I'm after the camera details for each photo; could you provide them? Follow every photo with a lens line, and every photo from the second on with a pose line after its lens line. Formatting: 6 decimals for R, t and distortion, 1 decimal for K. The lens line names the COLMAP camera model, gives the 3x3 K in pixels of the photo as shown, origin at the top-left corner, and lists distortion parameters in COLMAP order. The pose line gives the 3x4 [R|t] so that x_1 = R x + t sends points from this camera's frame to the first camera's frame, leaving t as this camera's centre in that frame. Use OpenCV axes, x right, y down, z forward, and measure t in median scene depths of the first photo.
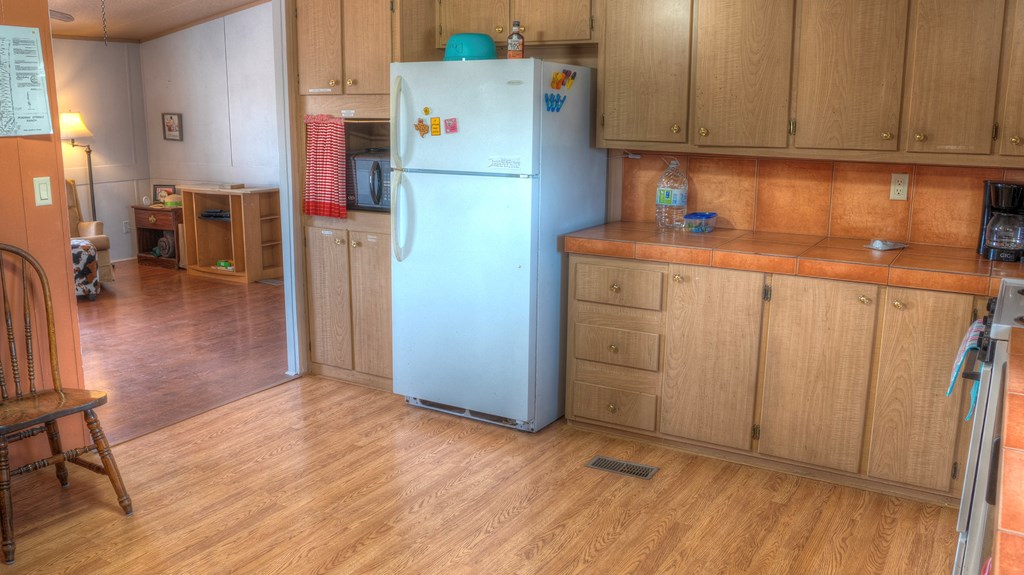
lens RADIAL K [[858.9, 0, 511.8], [0, 858.9, 286.2], [0, 0, 1]] dist [-0.089440, 0.062734]
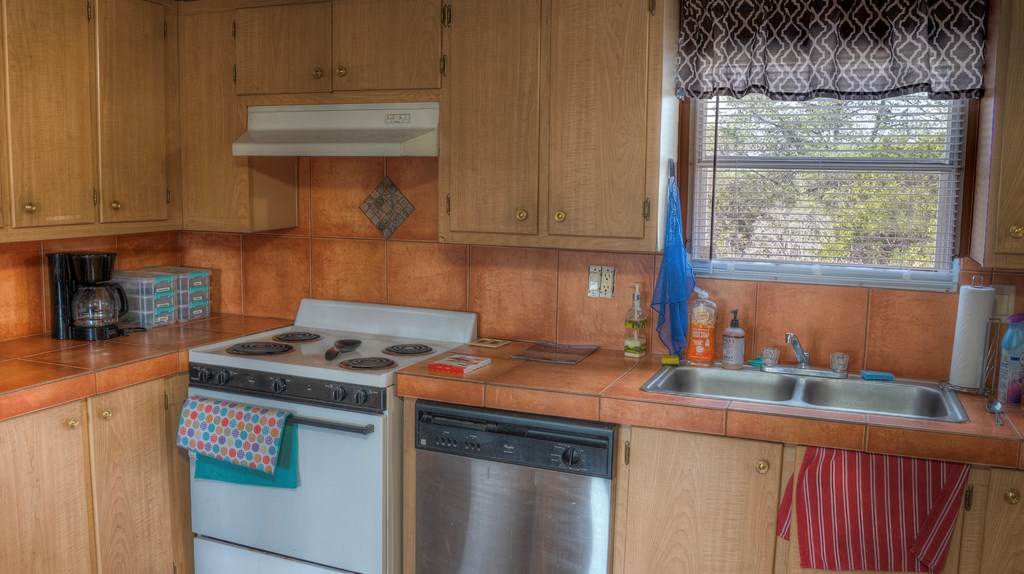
lens RADIAL K [[858.9, 0, 511.9], [0, 858.9, 290.0], [0, 0, 1]] dist [-0.089440, 0.062734]
pose [[-0.141068, -0.139278, 0.980154, -0.358160], [0.187950, 0.968281, 0.164642, -0.149321], [-0.971995, 0.207445, -0.110416, 0.675050]]
